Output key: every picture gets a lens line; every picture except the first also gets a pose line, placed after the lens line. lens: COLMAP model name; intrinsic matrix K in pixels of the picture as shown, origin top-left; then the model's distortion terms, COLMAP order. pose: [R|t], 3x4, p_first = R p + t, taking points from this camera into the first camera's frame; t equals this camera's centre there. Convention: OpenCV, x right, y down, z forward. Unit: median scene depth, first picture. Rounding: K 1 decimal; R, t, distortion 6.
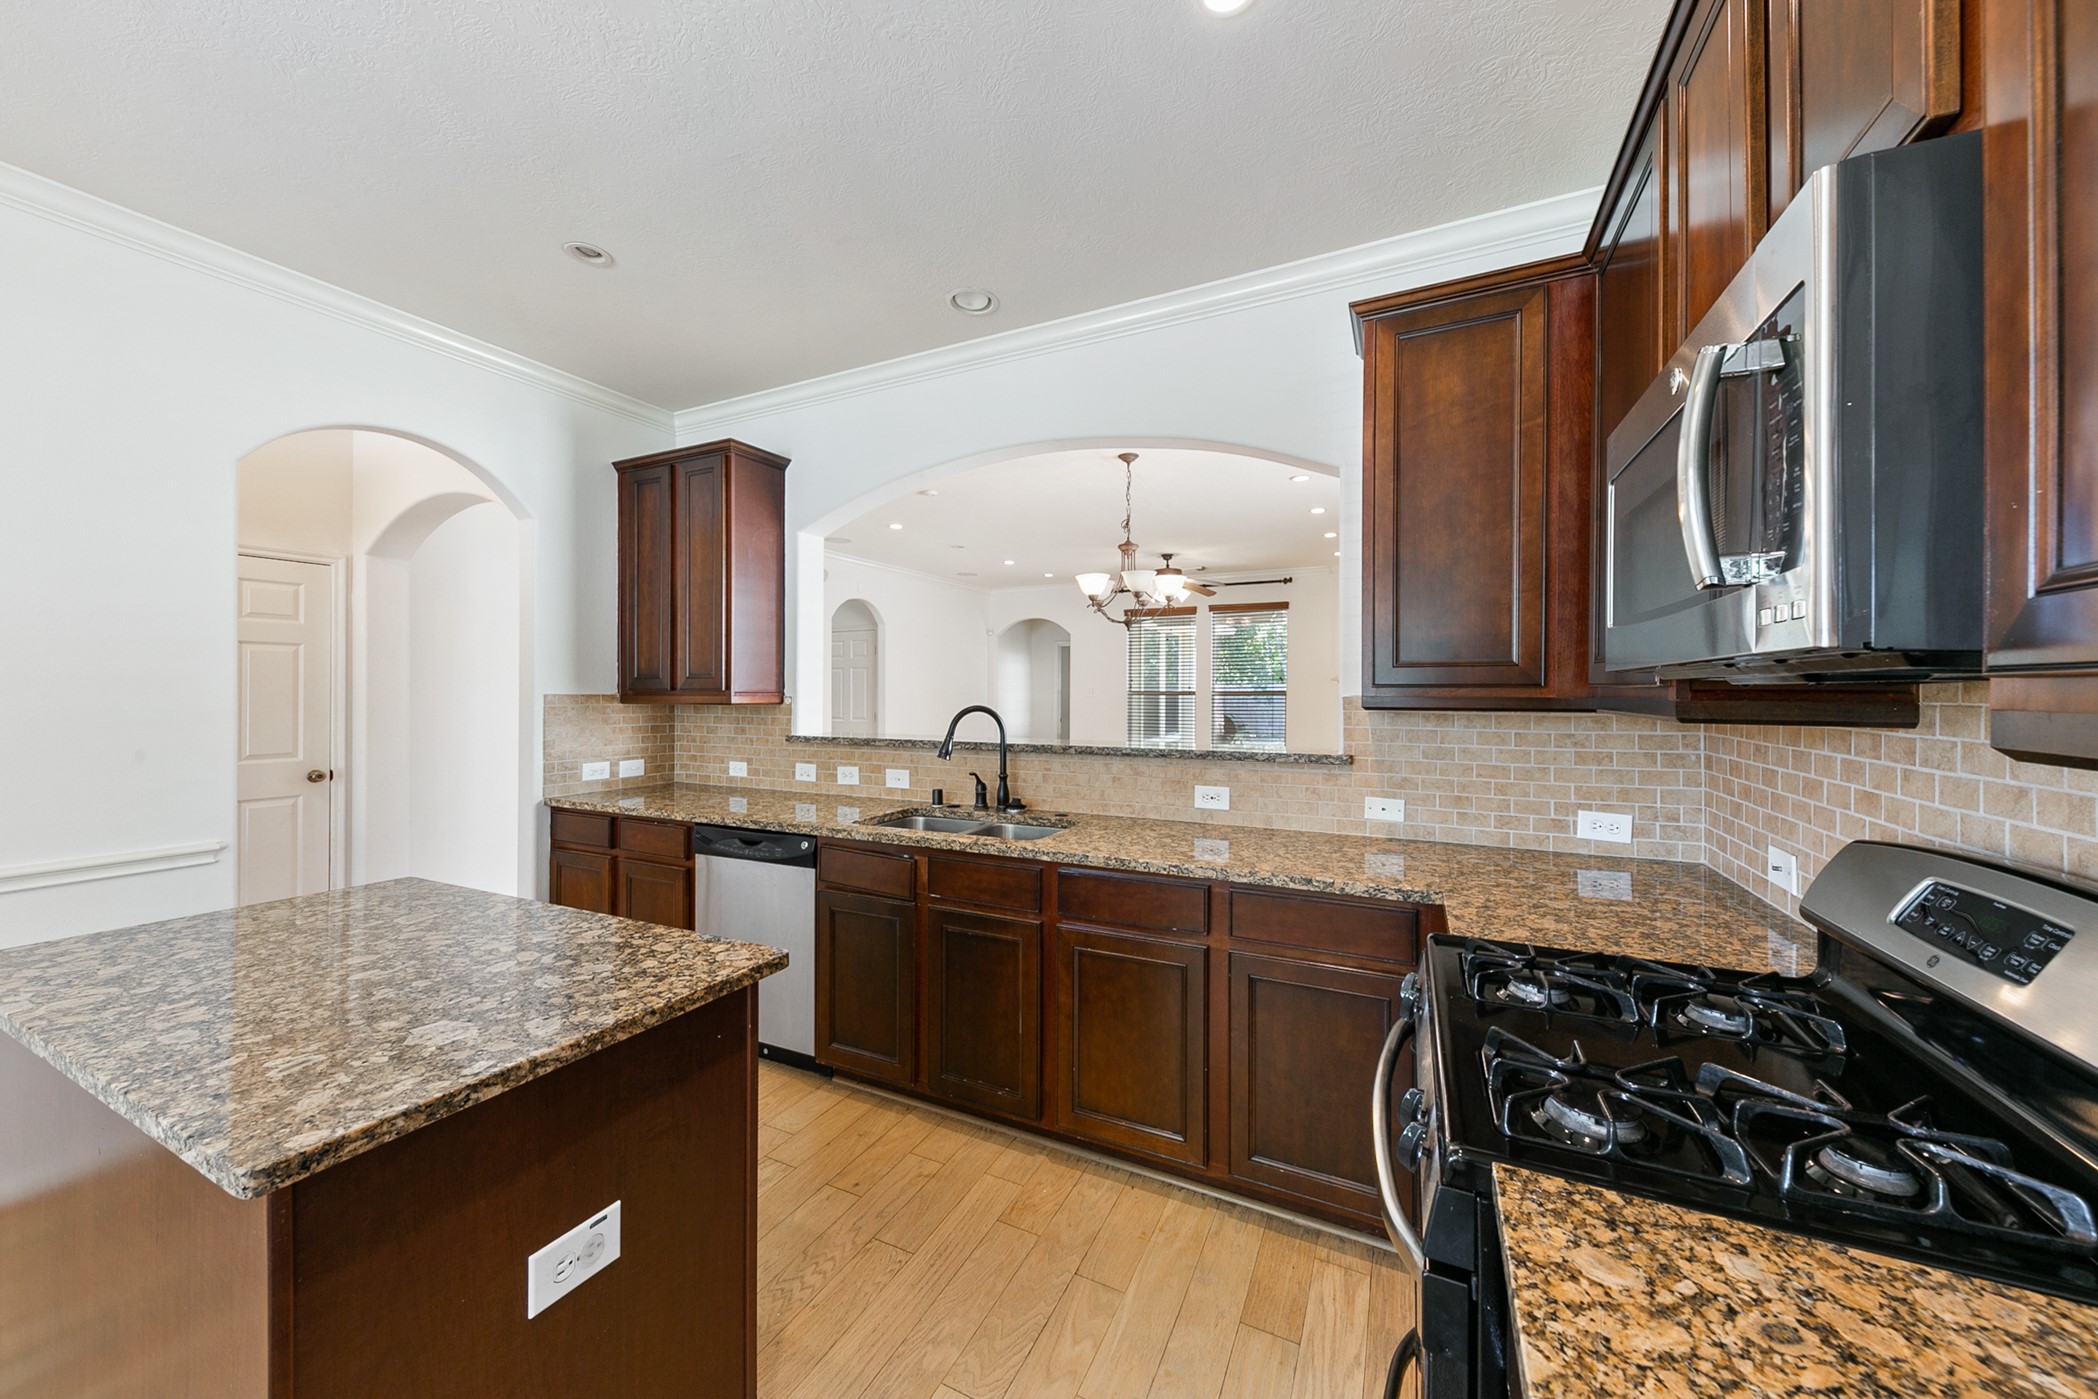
lens RADIAL K [[734.0, 0, 1023.1], [0, 734.0, 686.6], [0, 0, 1]] dist [0.007305, -0.001788]
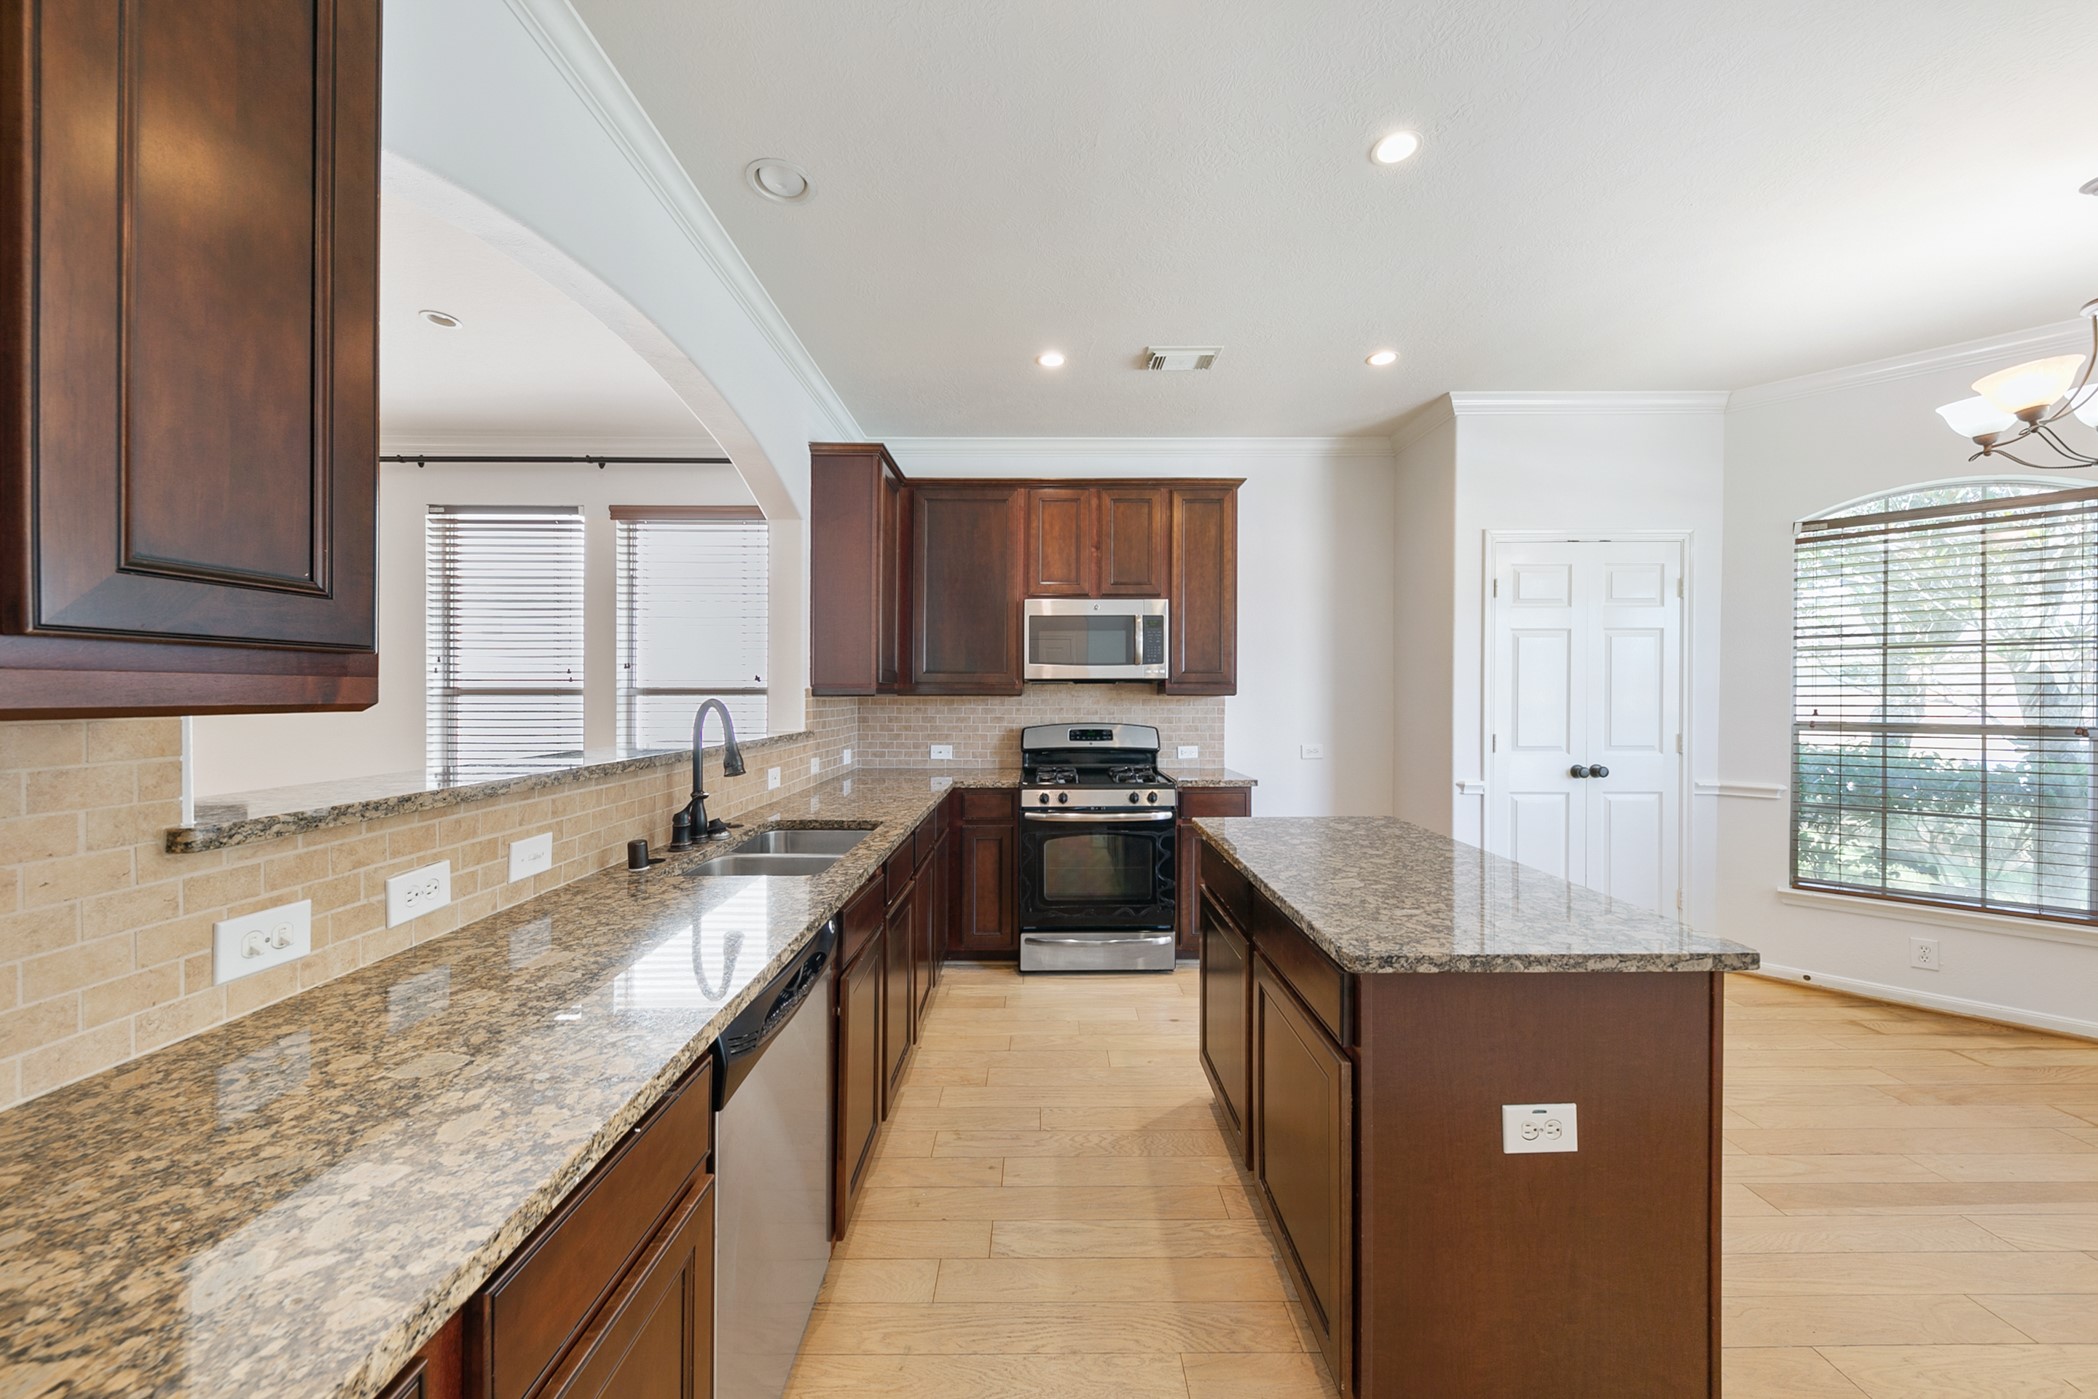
lens RADIAL K [[734.0, 0, 1049.5], [0, 734.0, 700.8], [0, 0, 1]] dist [0.007305, -0.001788]
pose [[-0.480348, -0.013050, 0.876981, -0.975592], [-0.007634, 0.999914, 0.010698, 0.018916], [-0.877045, -0.001556, -0.480406, 1.198231]]
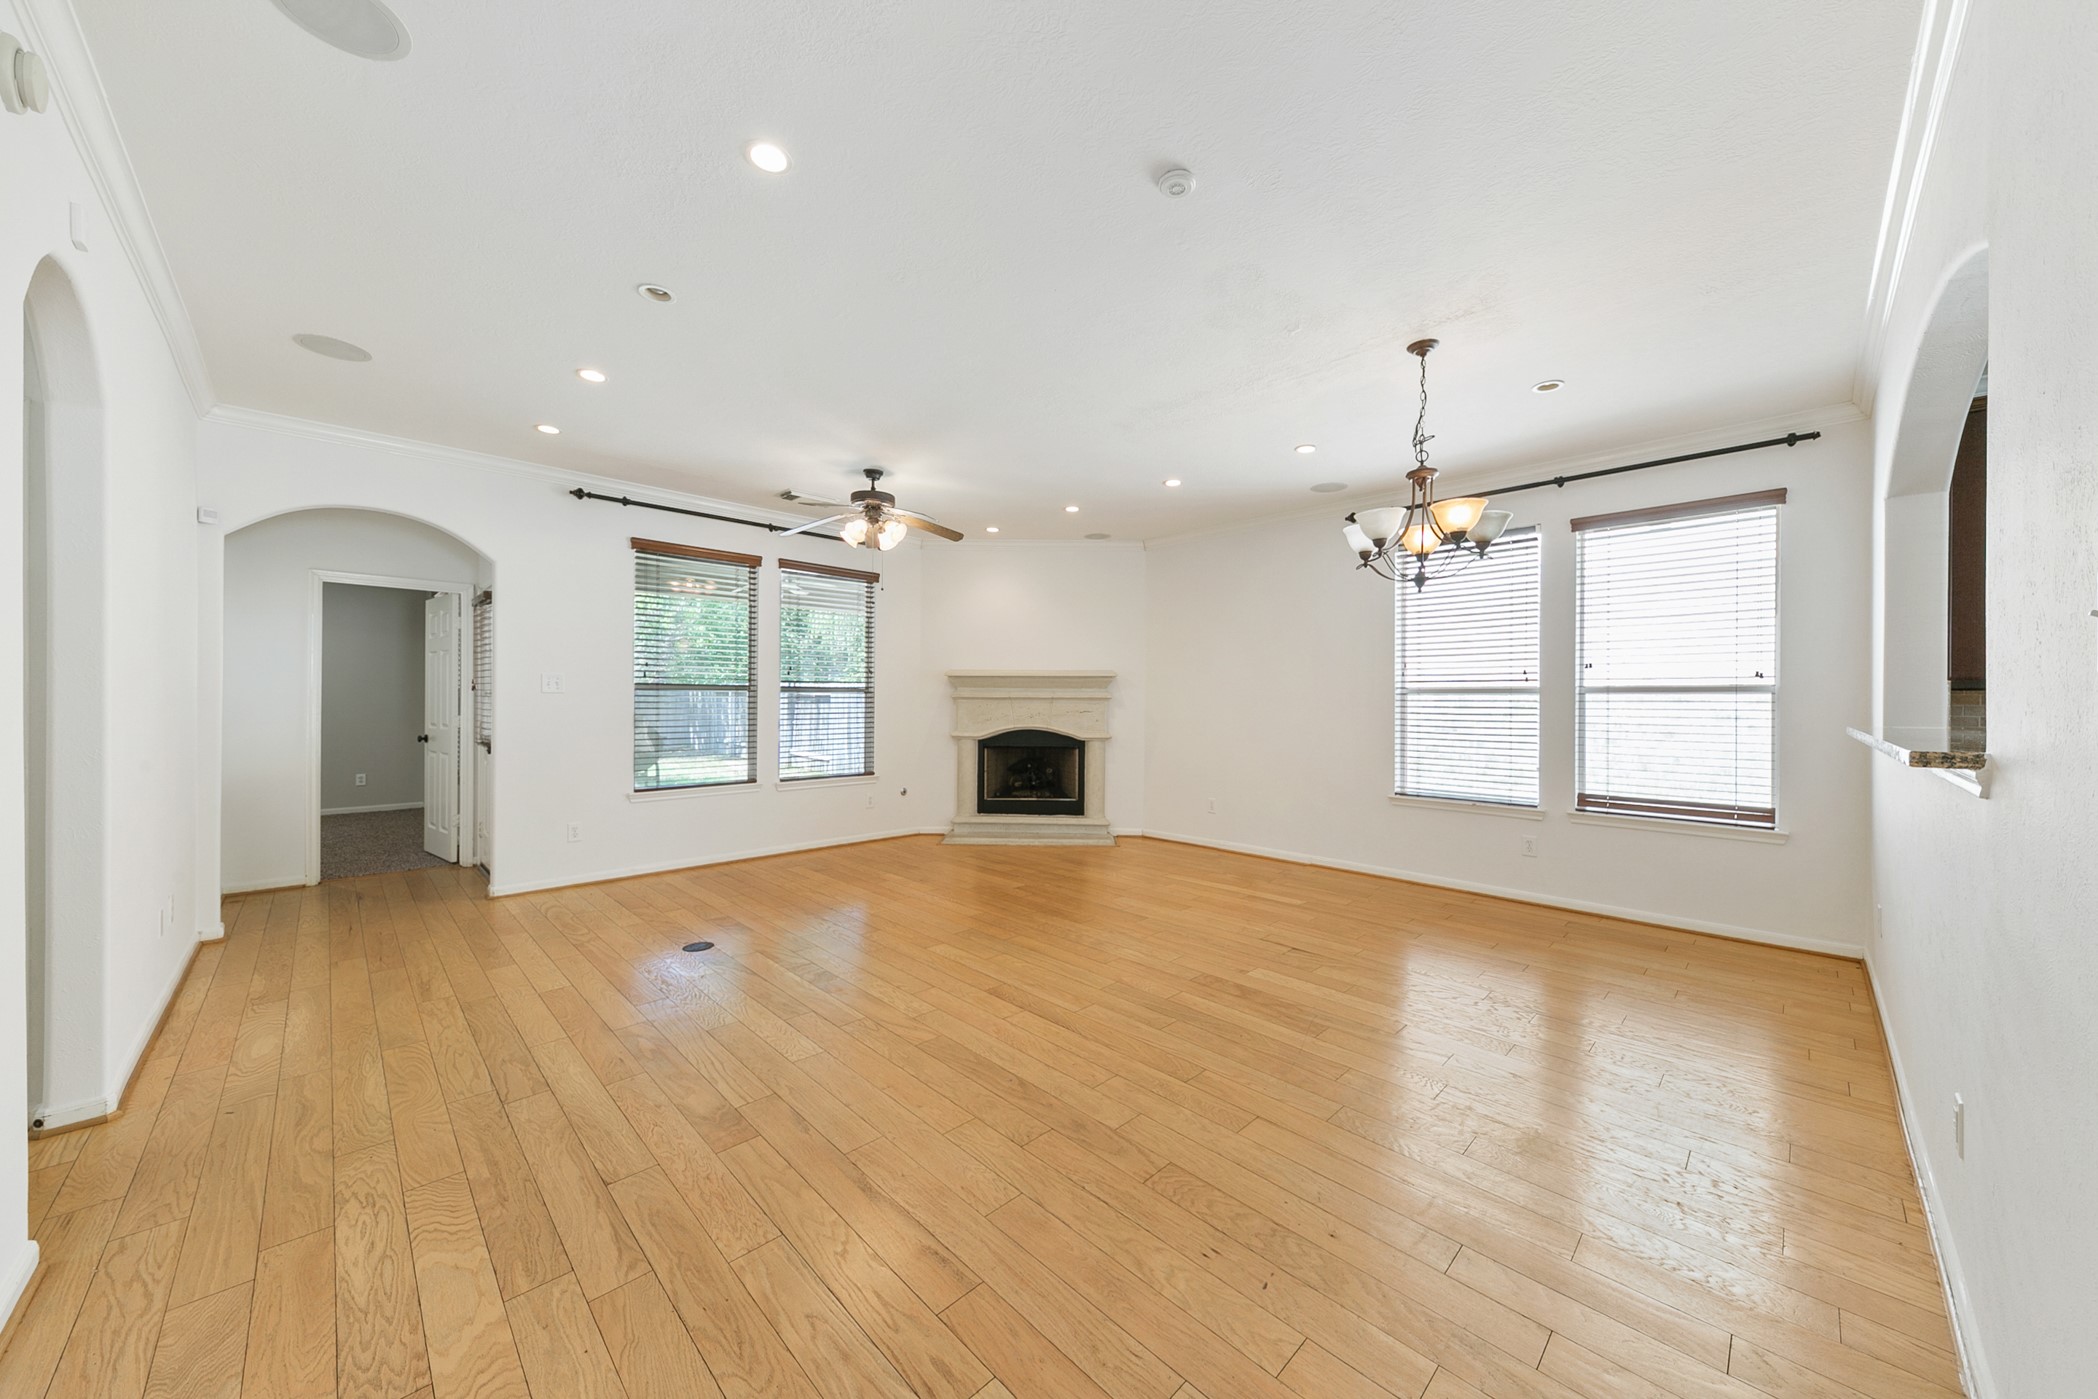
lens RADIAL K [[734.0, 0, 1041.9], [0, 734.0, 703.1], [0, 0, 1]] dist [0.007305, -0.001788]
pose [[0.305211, -0.006196, 0.952265, -1.161573], [-0.010765, 0.999892, 0.009956, 0.050957], [-0.952224, -0.013290, 0.305111, 2.004159]]
